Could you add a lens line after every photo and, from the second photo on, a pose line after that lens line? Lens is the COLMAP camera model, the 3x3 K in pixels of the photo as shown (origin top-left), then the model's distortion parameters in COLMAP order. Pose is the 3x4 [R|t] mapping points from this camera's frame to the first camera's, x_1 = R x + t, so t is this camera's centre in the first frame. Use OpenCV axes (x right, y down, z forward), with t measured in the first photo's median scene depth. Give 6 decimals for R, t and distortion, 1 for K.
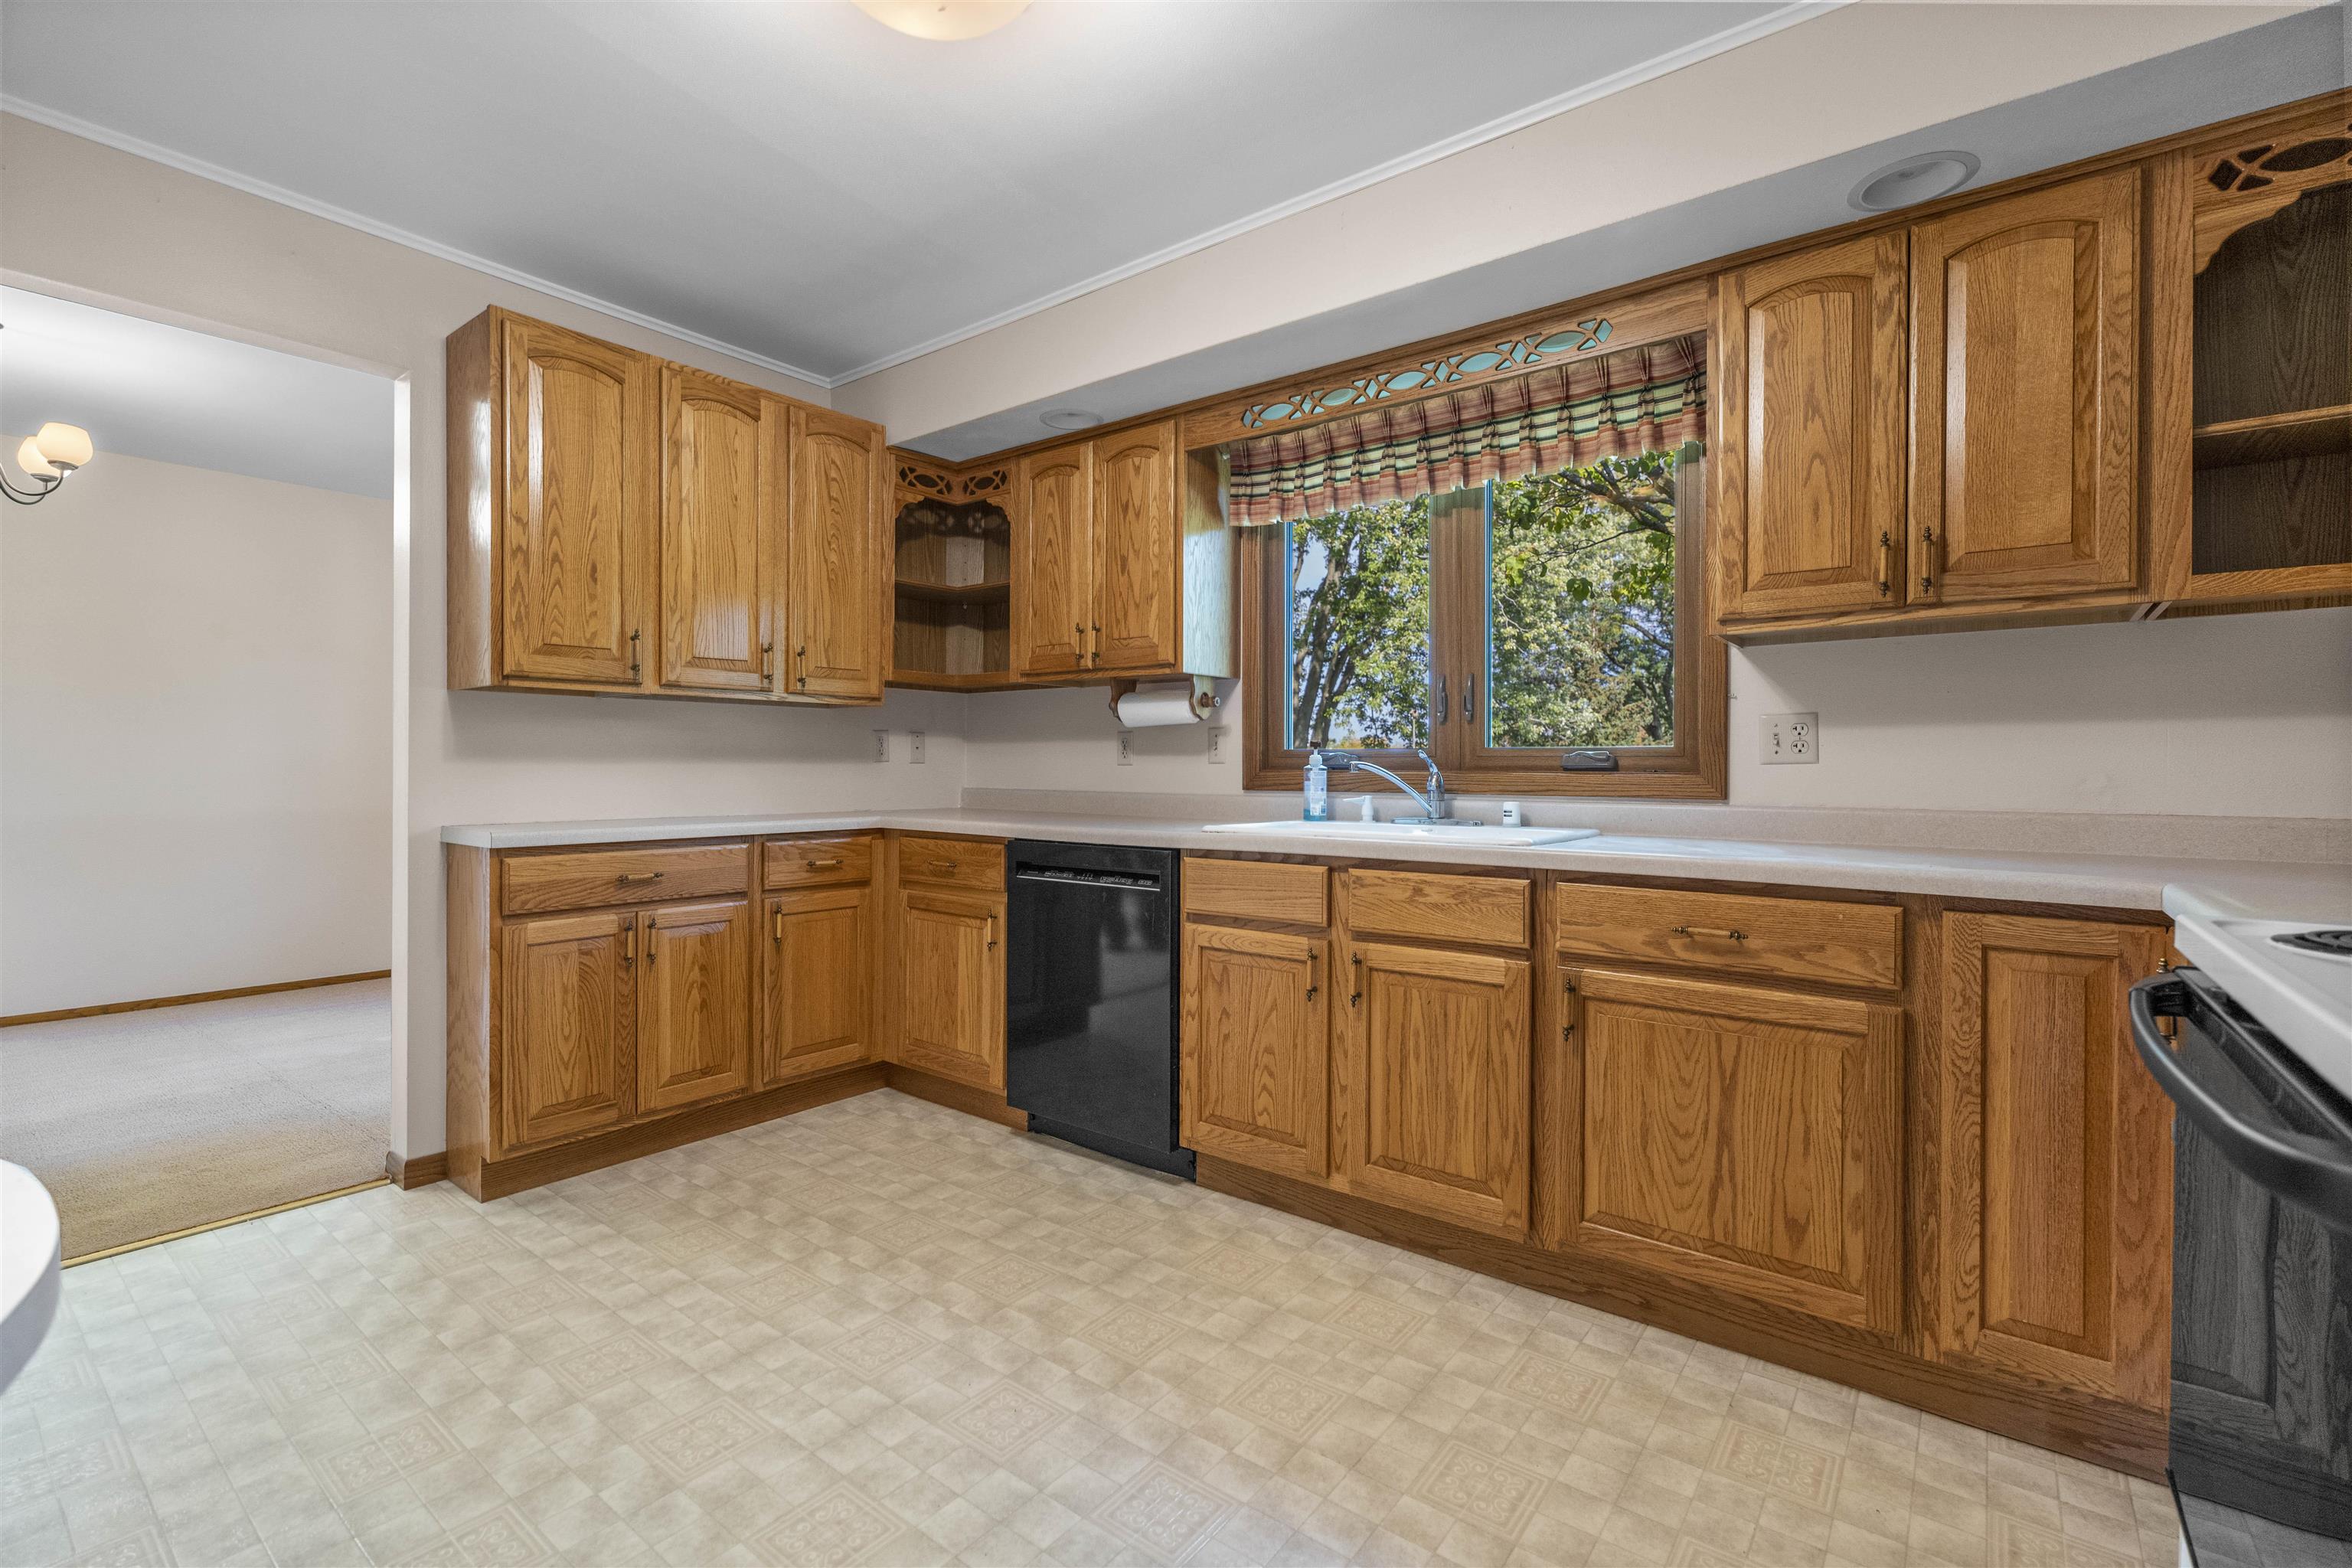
lens RADIAL K [[1053.9, 0, 1176.6], [0, 1053.9, 775.2], [0, 0, 1]] dist [0.001019, 0.000727]
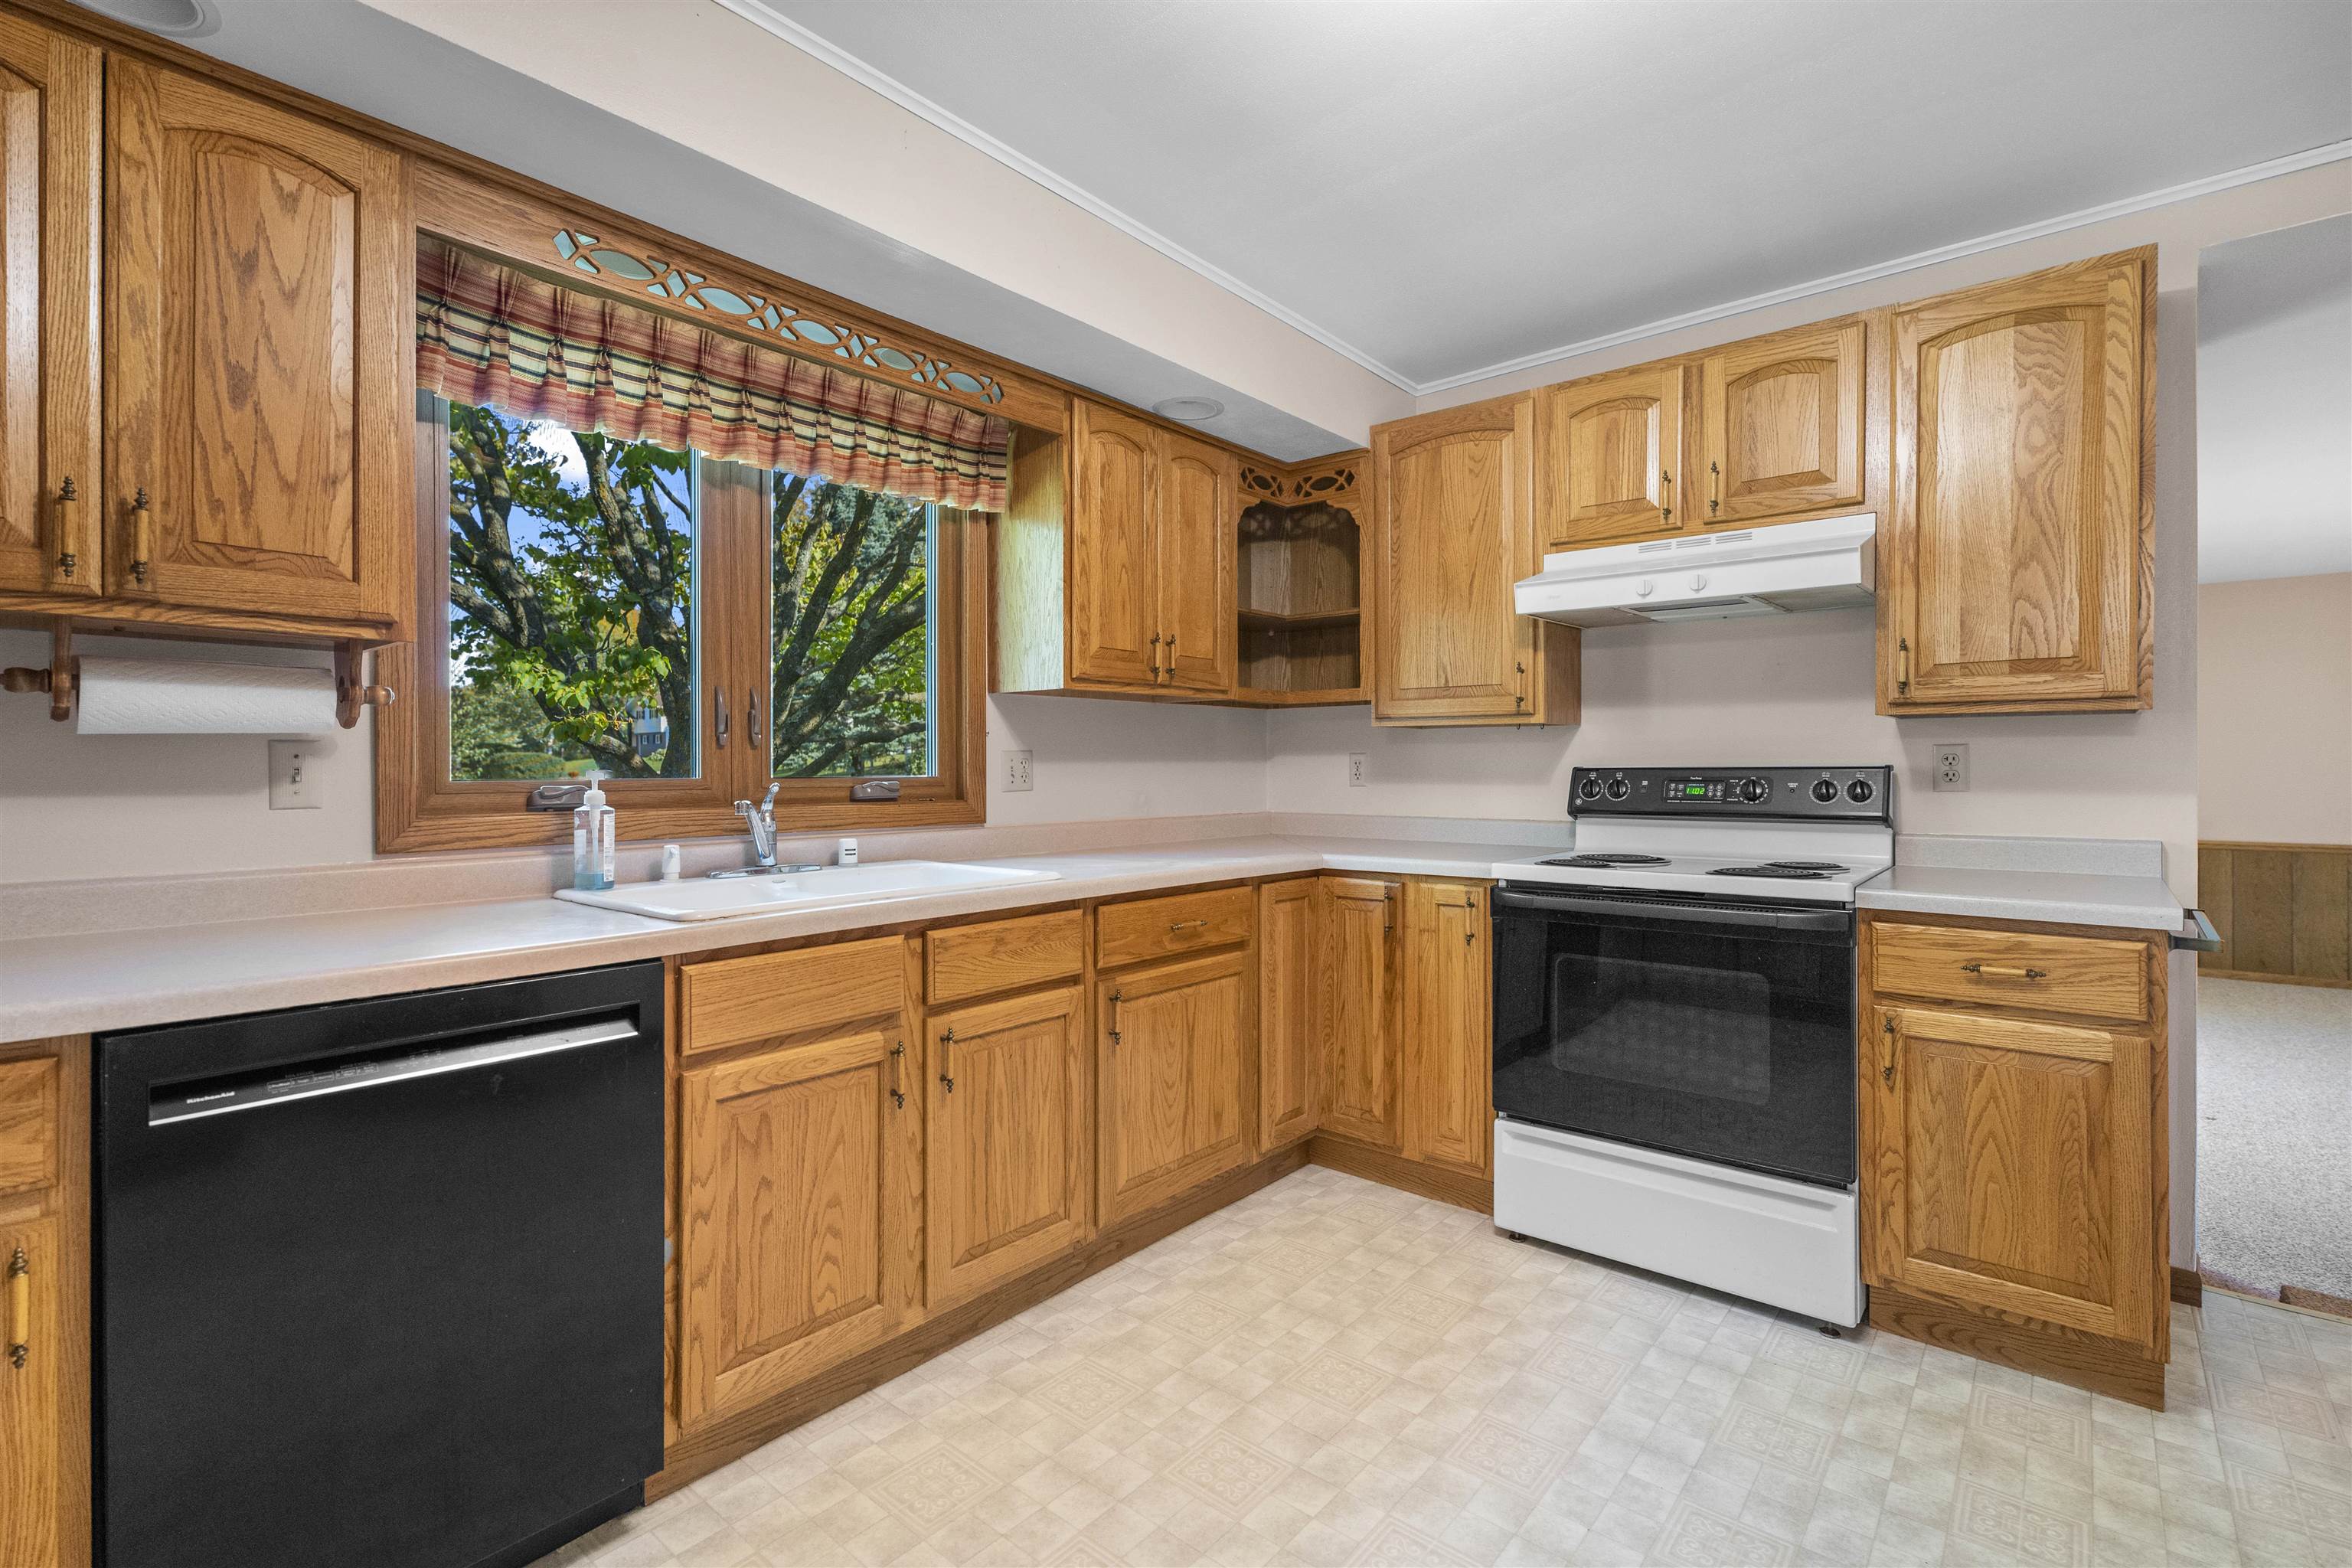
lens RADIAL K [[1053.9, 0, 1176.6], [0, 1053.9, 775.2], [0, 0, 1]] dist [0.001019, 0.000727]
pose [[0.049286, -0.012690, 0.998704, -0.682885], [0.006243, 0.999904, 0.012397, -0.046194], [-0.998765, 0.005623, 0.049361, 0.791471]]
